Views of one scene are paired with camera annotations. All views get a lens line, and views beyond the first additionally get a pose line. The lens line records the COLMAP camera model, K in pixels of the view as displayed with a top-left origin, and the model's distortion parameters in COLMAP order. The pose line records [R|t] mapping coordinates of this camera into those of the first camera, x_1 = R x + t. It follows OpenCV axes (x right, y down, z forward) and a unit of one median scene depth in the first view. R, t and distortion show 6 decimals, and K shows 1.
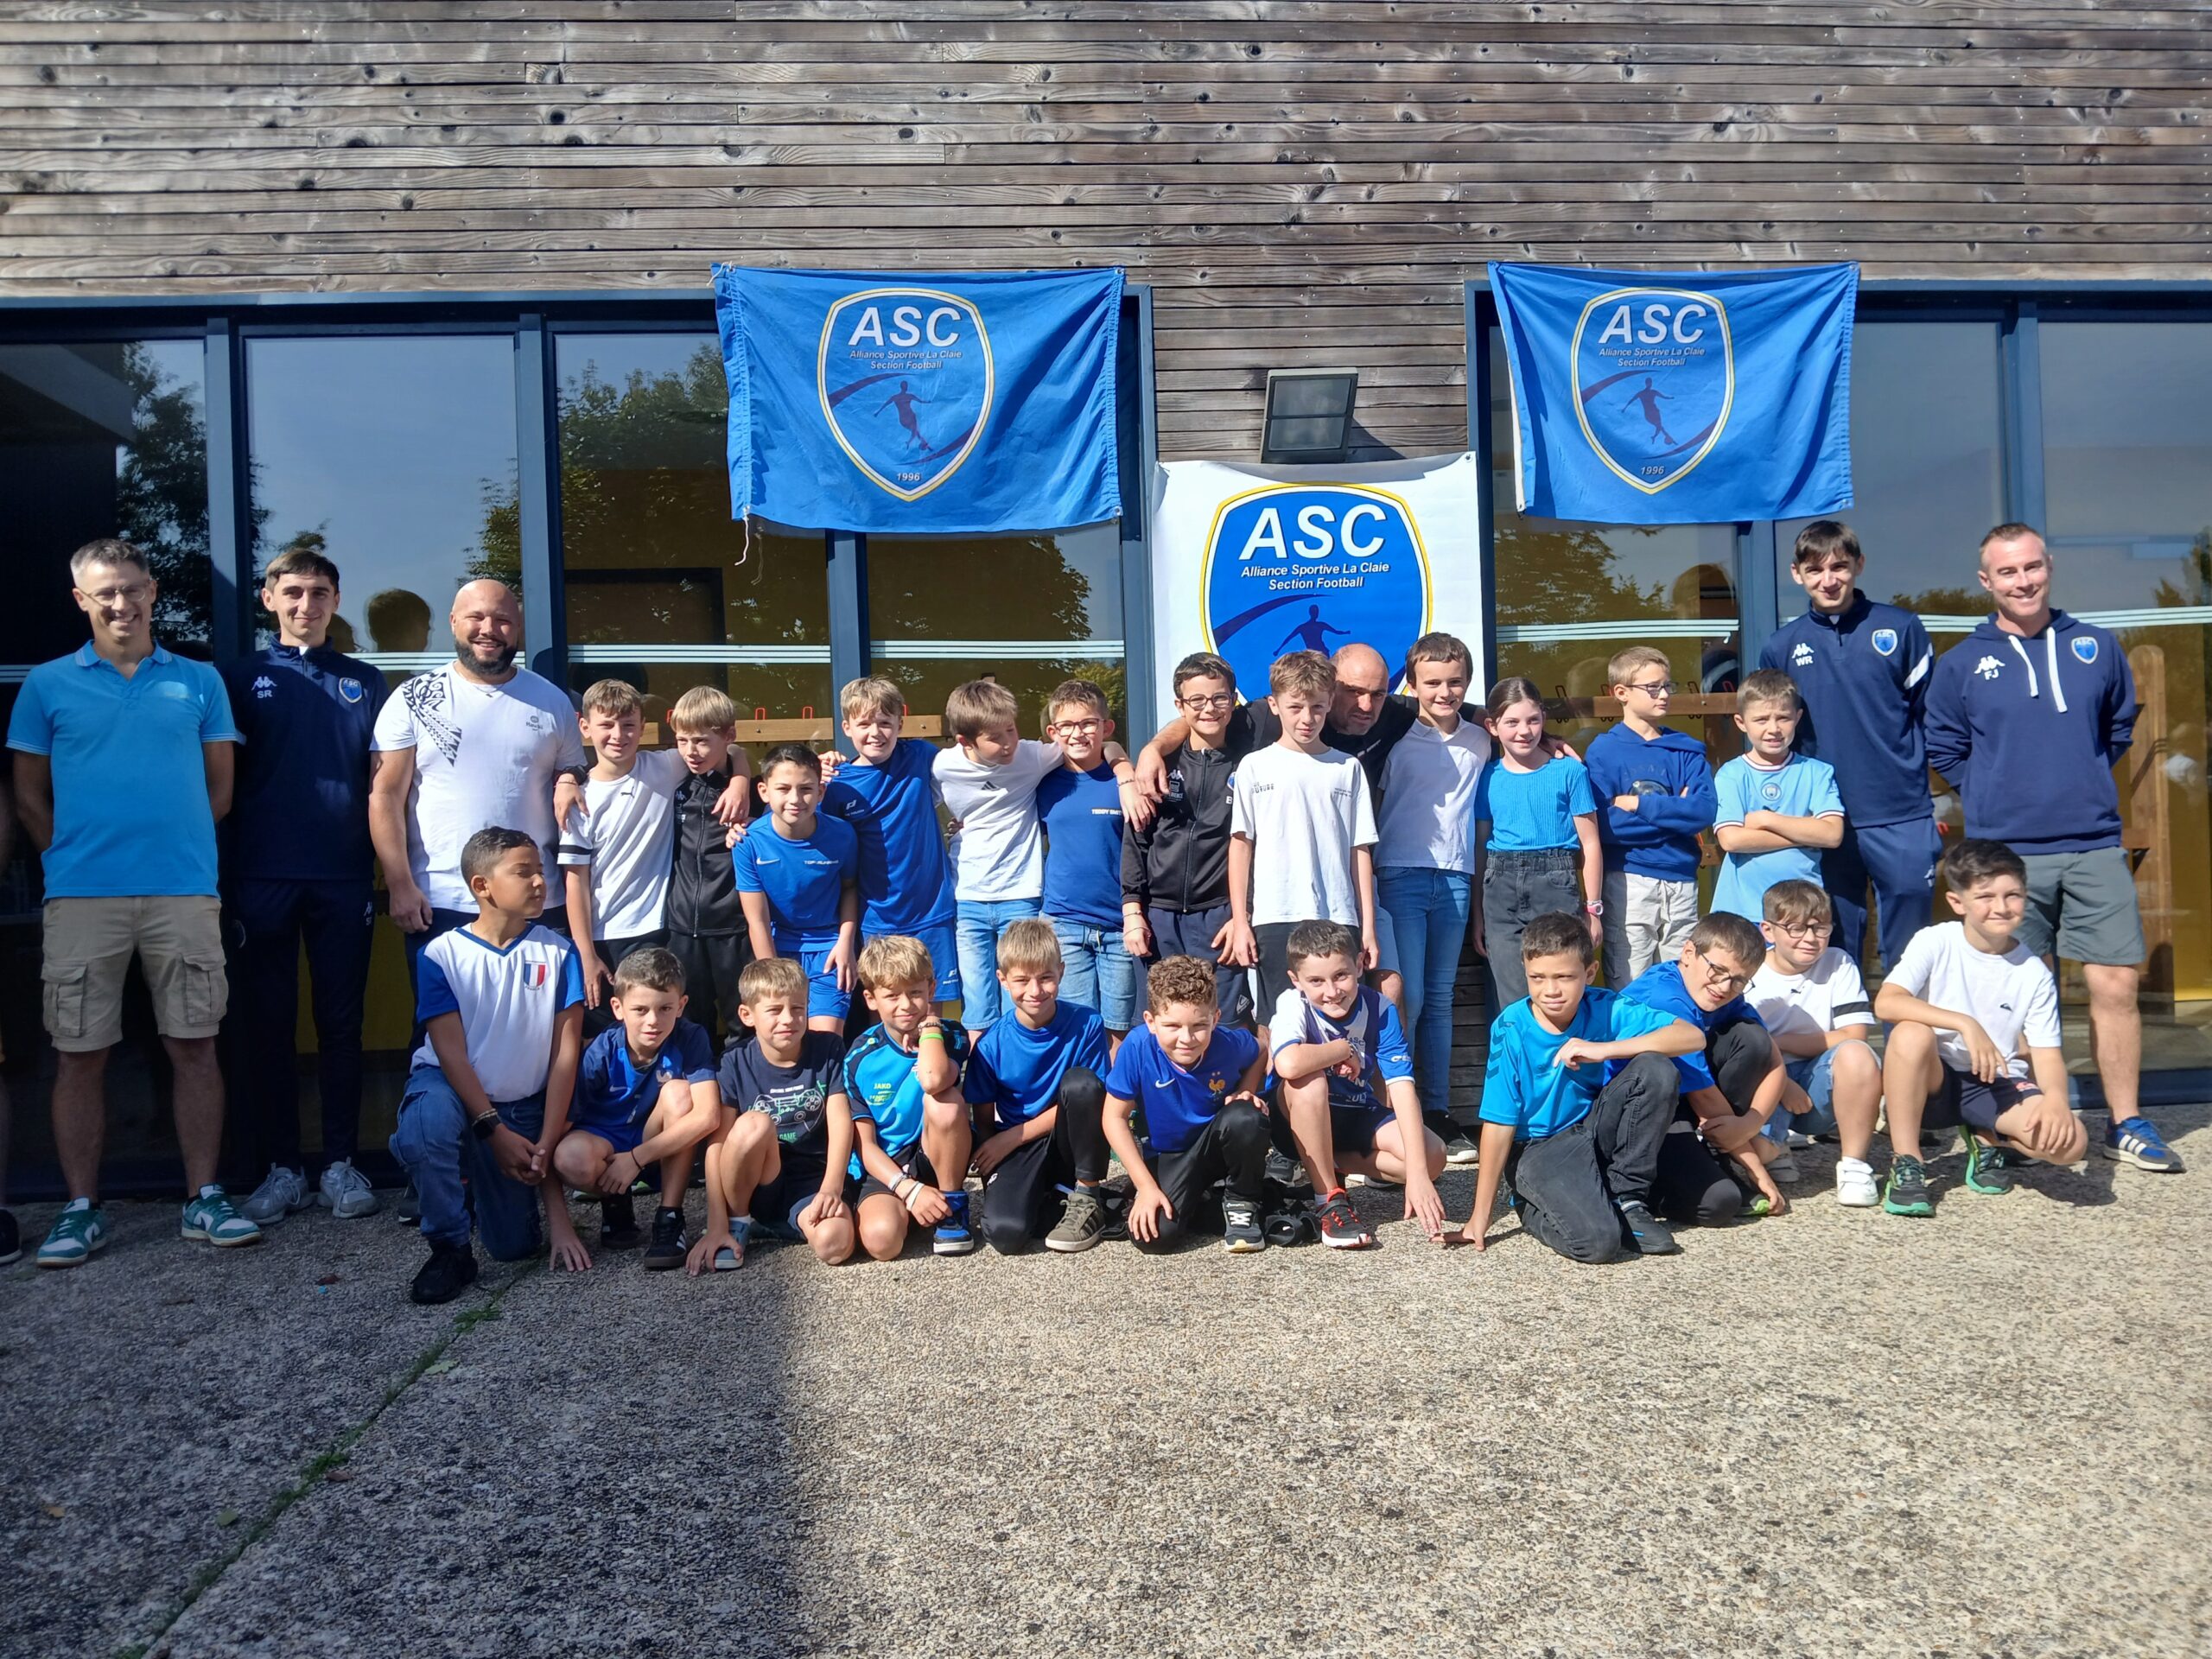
lens RADIAL K [[1771.9, 0, 1109.5], [0, 1771.9, 839.5], [0, 0, 1]] dist [0.021019, -0.047771]
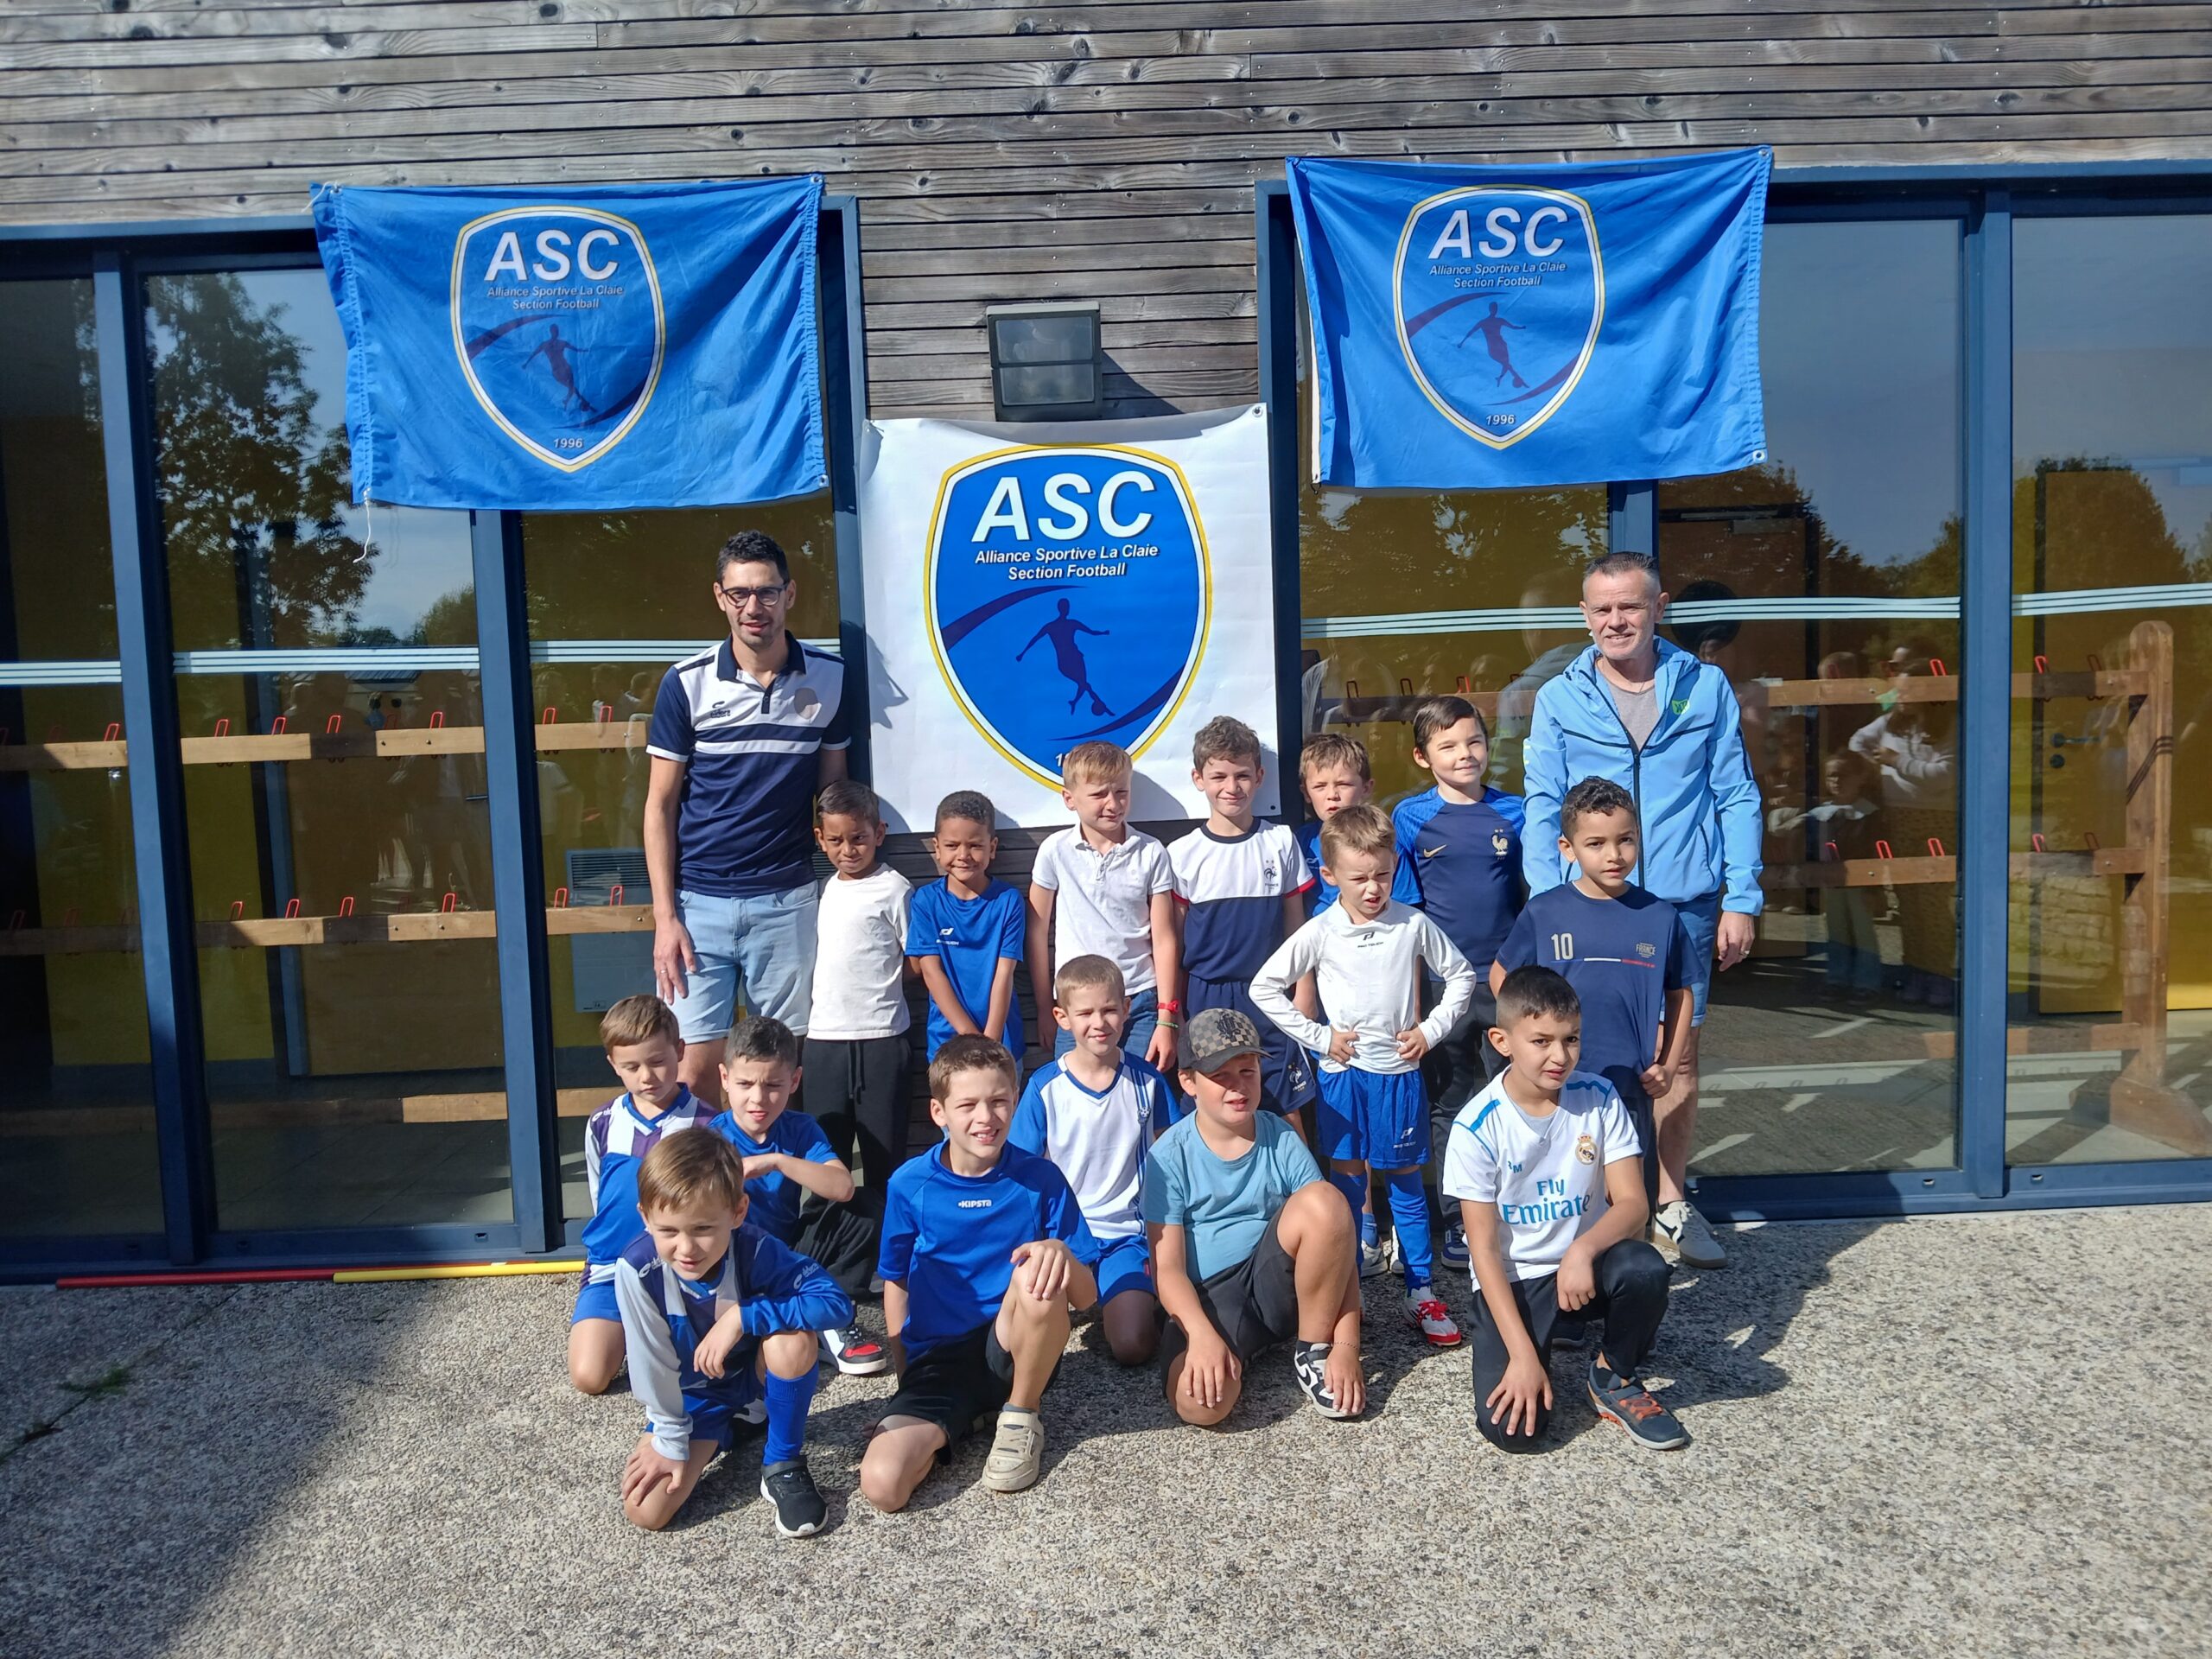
lens RADIAL K [[1771.9, 0, 1074.1], [0, 1771.9, 859.1], [0, 0, 1]] dist [0.021019, -0.047771]
pose [[0.997686, 0.004542, -0.067833, 0.179102], [0.001359, 0.996234, 0.086690, -0.085490], [0.067971, -0.086581, 0.993923, 0.188126]]
